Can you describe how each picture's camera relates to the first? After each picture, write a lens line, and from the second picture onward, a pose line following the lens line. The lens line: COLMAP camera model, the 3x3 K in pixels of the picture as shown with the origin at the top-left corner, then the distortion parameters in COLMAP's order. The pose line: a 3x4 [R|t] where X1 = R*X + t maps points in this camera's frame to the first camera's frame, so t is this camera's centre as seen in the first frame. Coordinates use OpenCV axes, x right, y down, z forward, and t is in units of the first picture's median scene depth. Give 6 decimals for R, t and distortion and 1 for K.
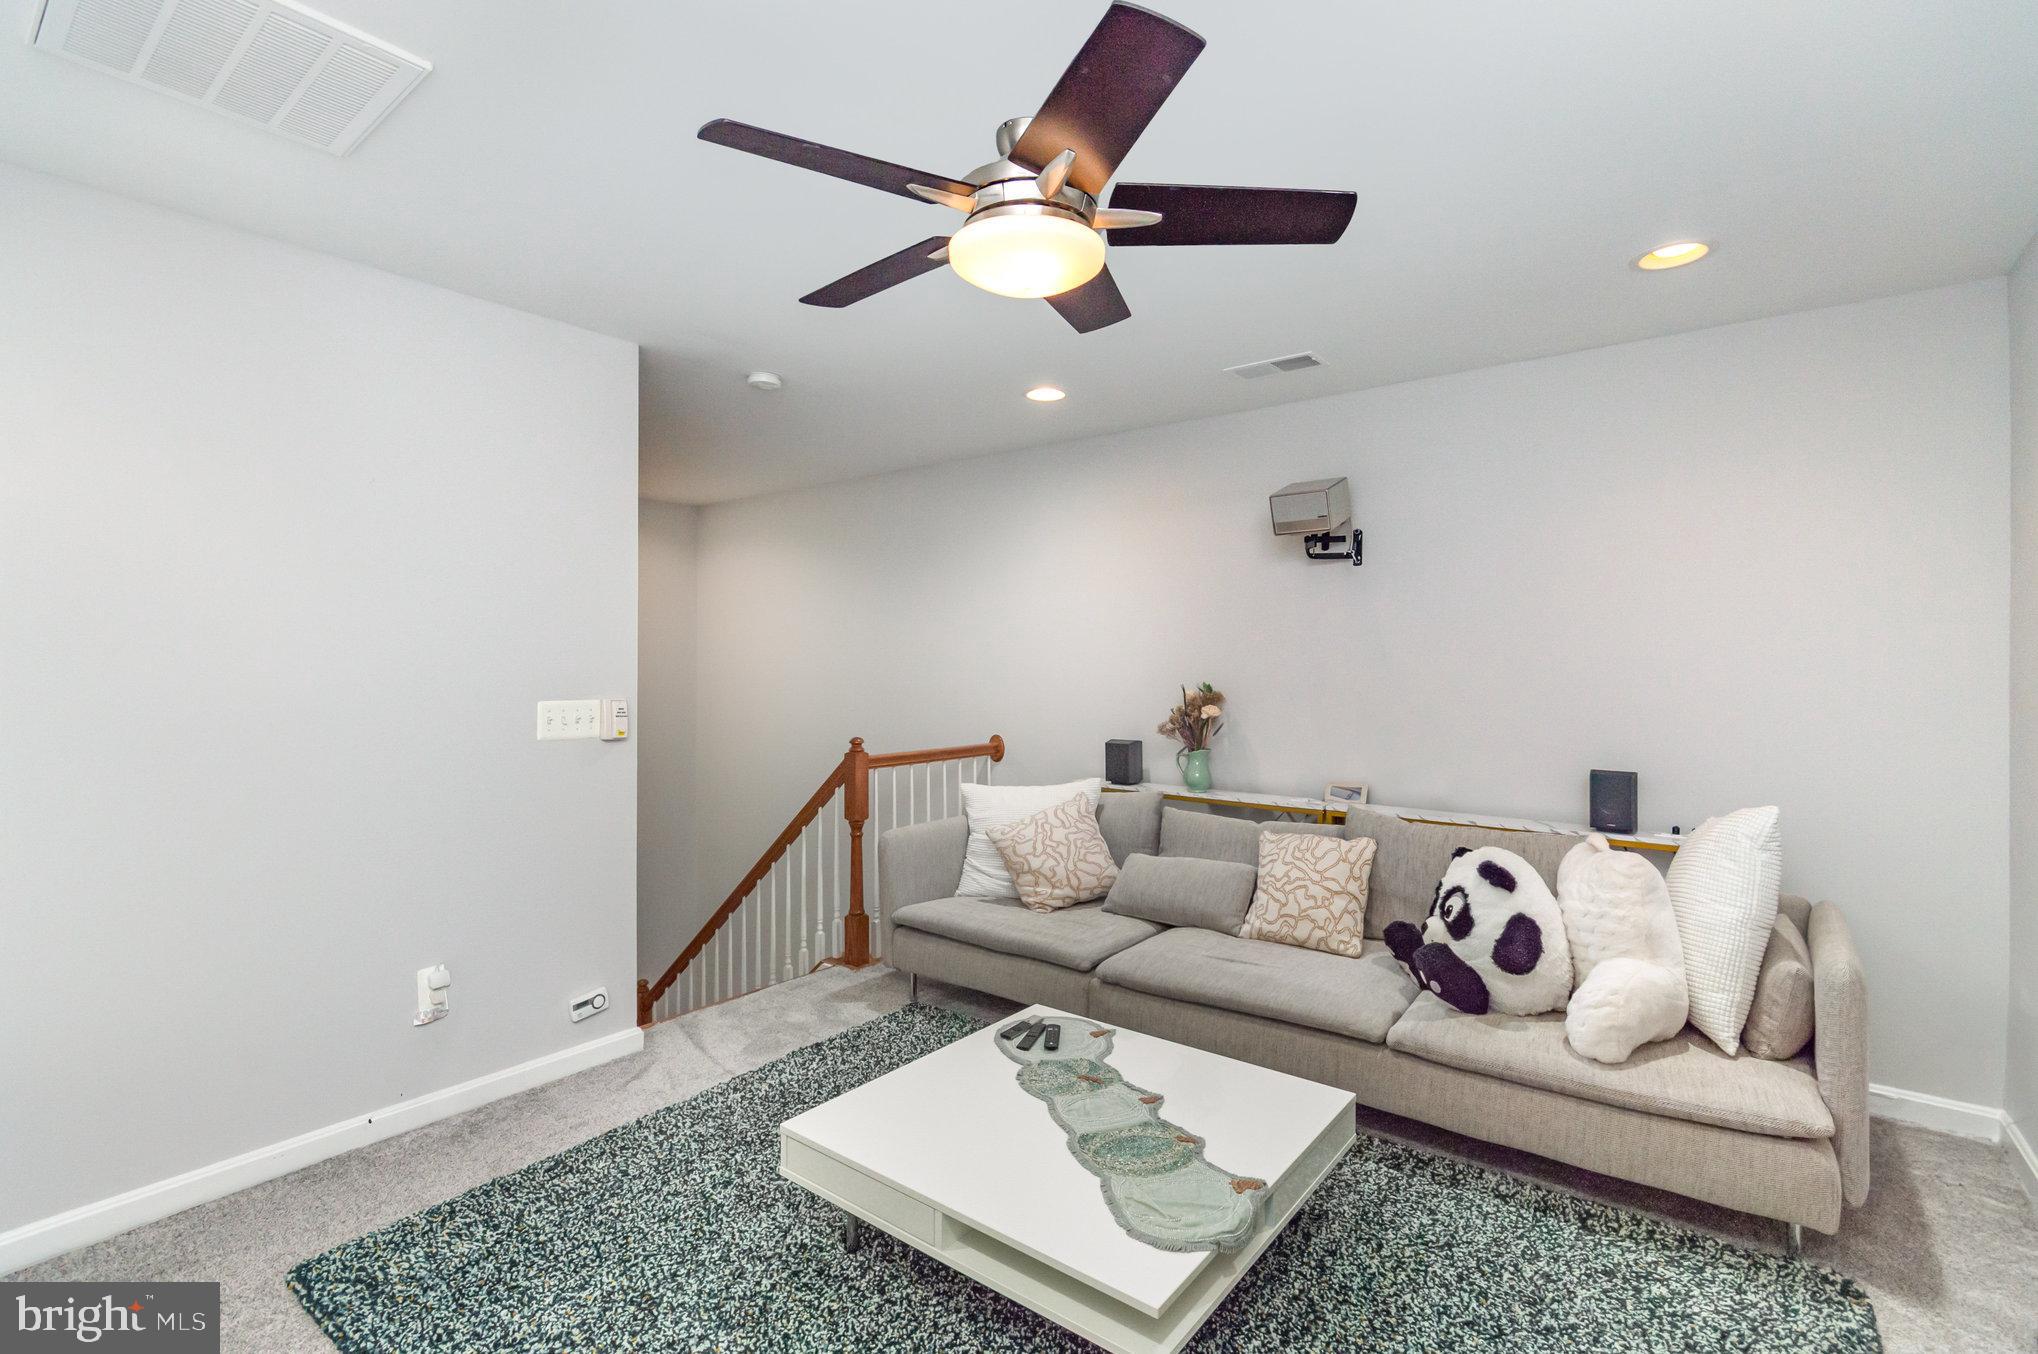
lens RADIAL K [[916.3, 0, 1017.2], [0, 916.3, 681.2], [0, 0, 1]] dist [0.004089, 0.000532]
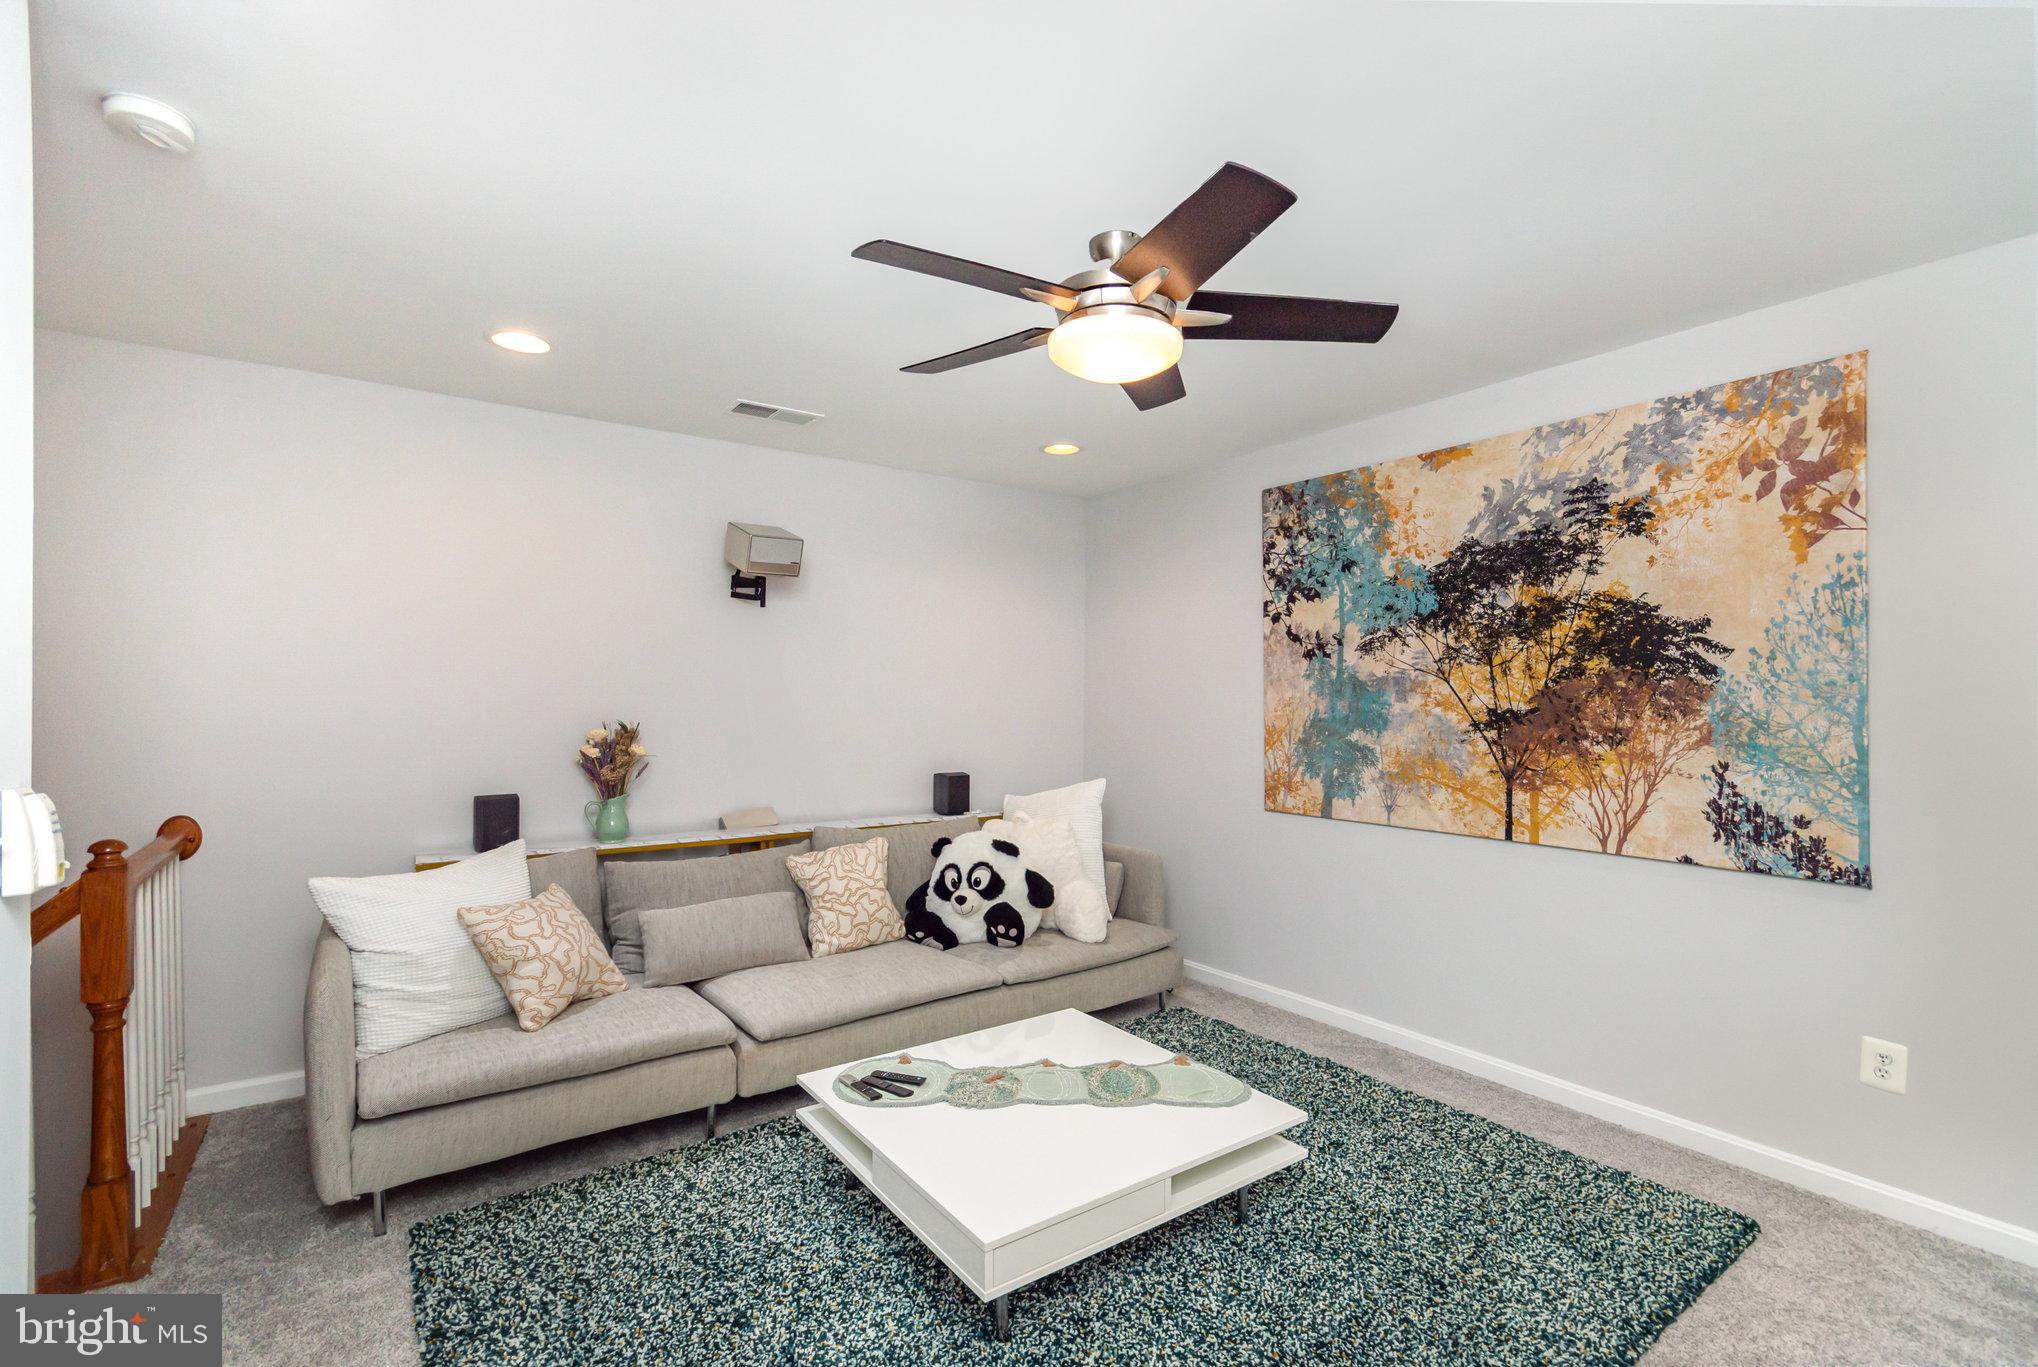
lens RADIAL K [[889.8, 0, 1026.4], [0, 889.8, 672.7], [0, 0, 1]] dist [0.011437, 0.000242]
pose [[0.281873, 0.032403, 0.958905, -0.884390], [0.011646, 0.999240, -0.037190, -0.013041], [-0.959381, 0.021651, 0.281281, 0.602928]]
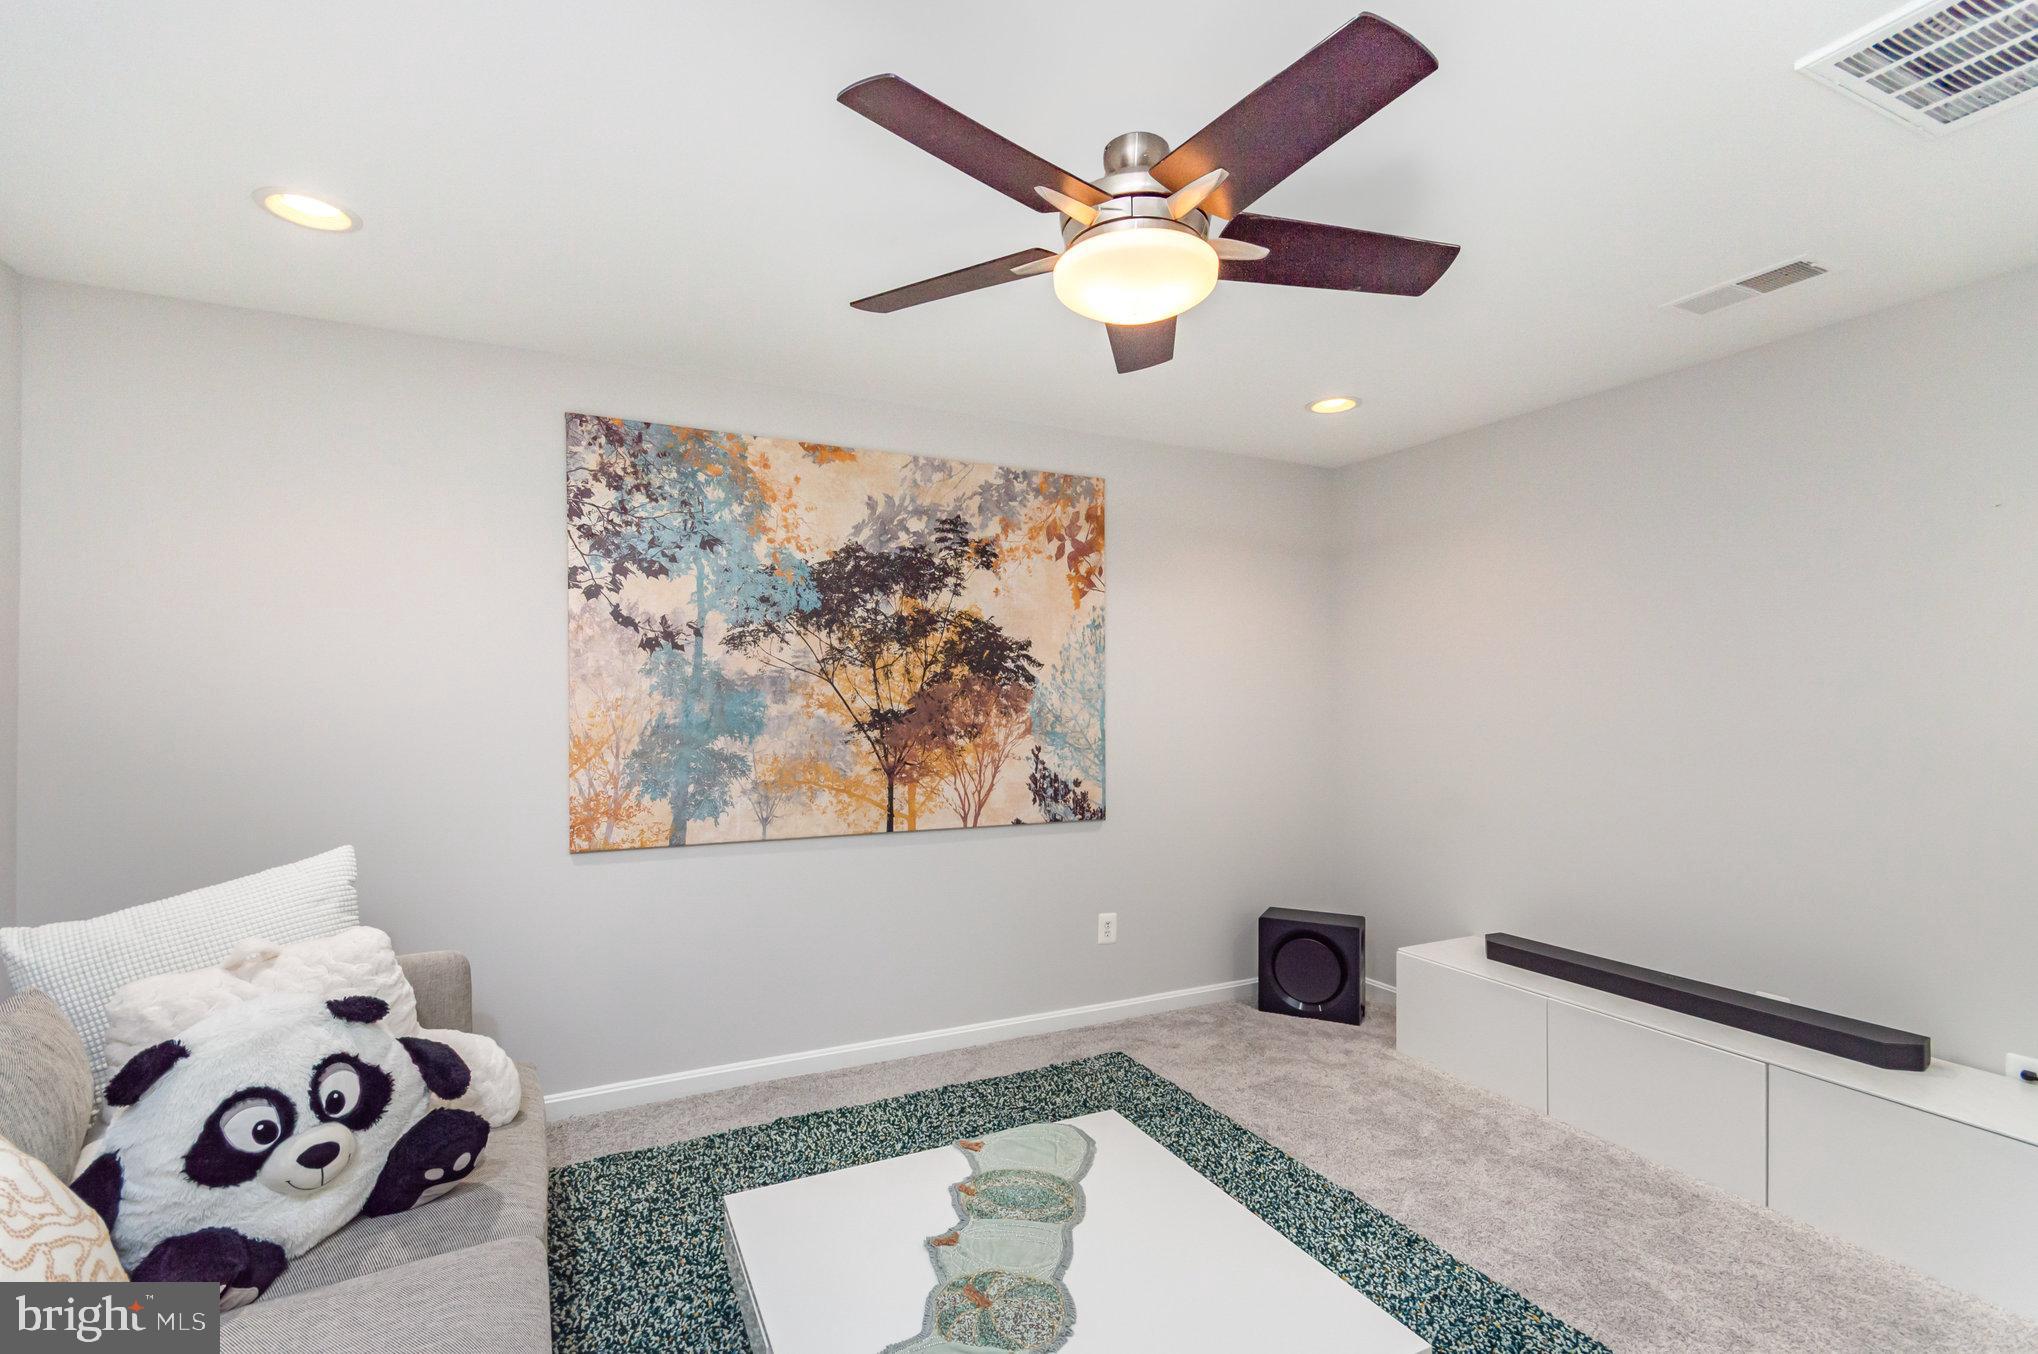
lens RADIAL K [[916.3, 0, 1017.2], [0, 916.3, 681.2], [0, 0, 1]] dist [0.004089, 0.000532]
pose [[-0.886712, 0.011129, 0.462188, -0.264005], [0.008576, 0.999934, -0.007622, -0.032476], [-0.462242, -0.002795, -0.886749, 1.491849]]
